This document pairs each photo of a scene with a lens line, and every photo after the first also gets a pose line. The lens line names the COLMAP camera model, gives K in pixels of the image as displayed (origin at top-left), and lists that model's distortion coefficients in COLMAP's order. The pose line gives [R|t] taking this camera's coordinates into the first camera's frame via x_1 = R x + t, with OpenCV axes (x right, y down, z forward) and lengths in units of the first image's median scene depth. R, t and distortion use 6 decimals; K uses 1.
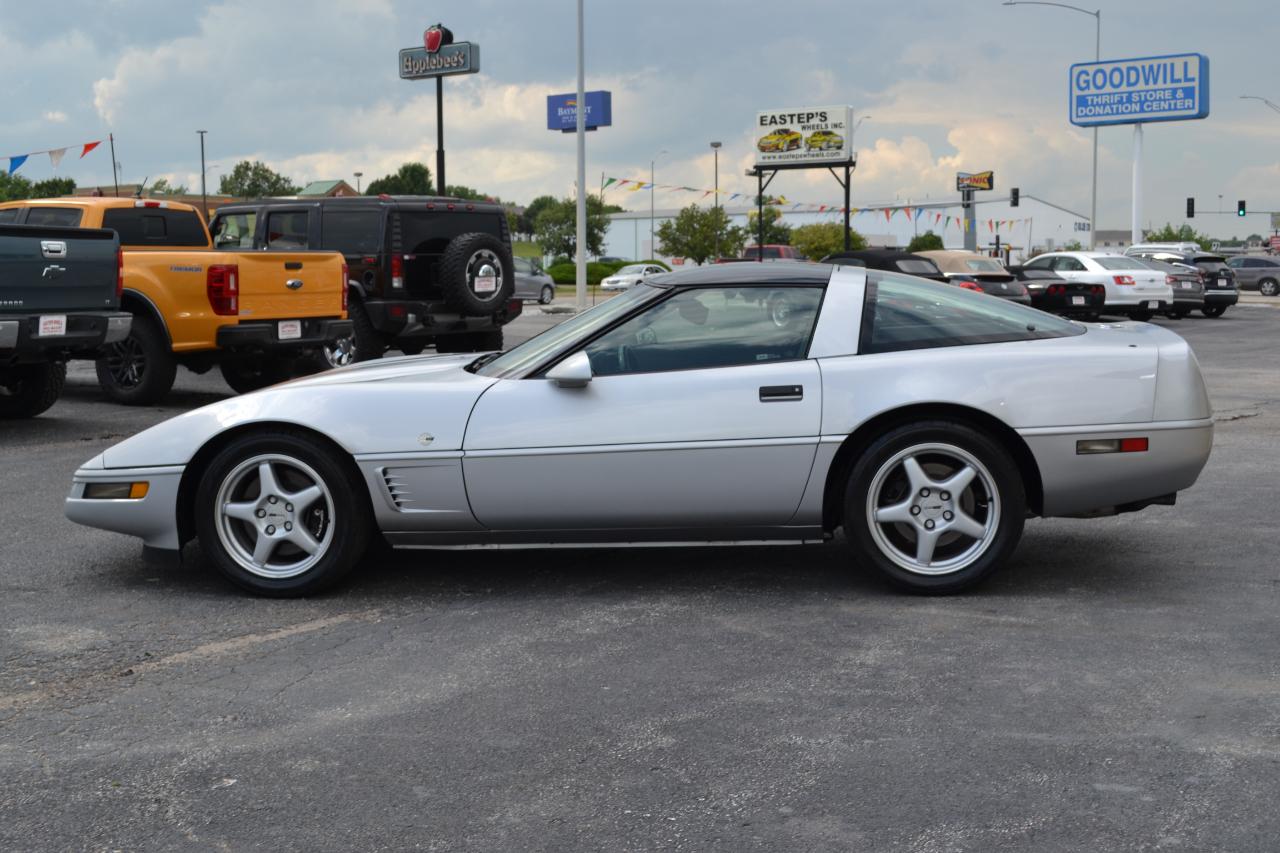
lens RADIAL K [[1536.7, 0, 640.0], [0, 1536.7, 426.5], [0, 0, 1]] dist [-0.041746, 0.018470]
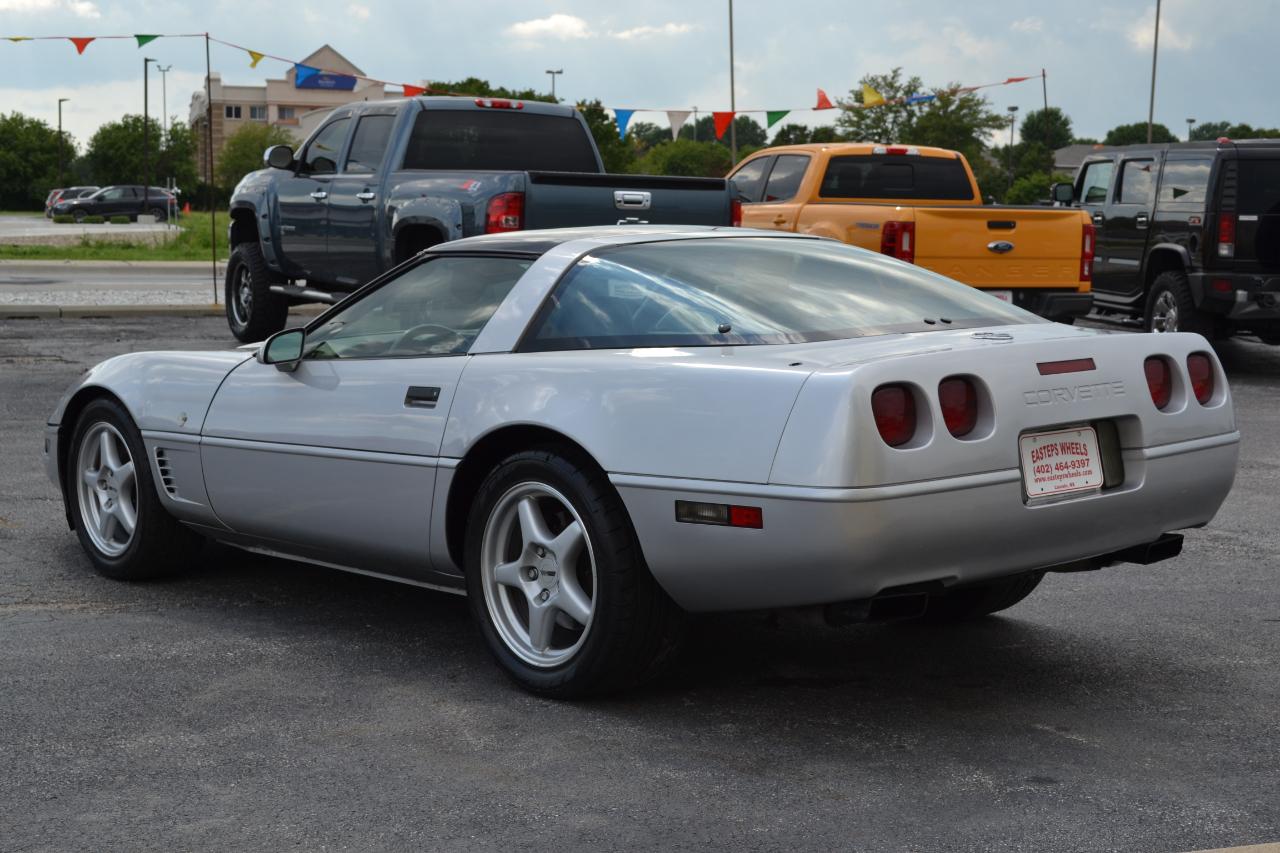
lens RADIAL K [[1803.7, 0, 640.0], [0, 1803.7, 426.5], [0, 0, 1]] dist [-0.008725, -0.015292]
pose [[0.791677, 0.087238, -0.604679, 0.656924], [-0.082777, 0.995942, 0.035311, -0.043300], [0.605306, 0.022098, 0.795686, 0.325555]]
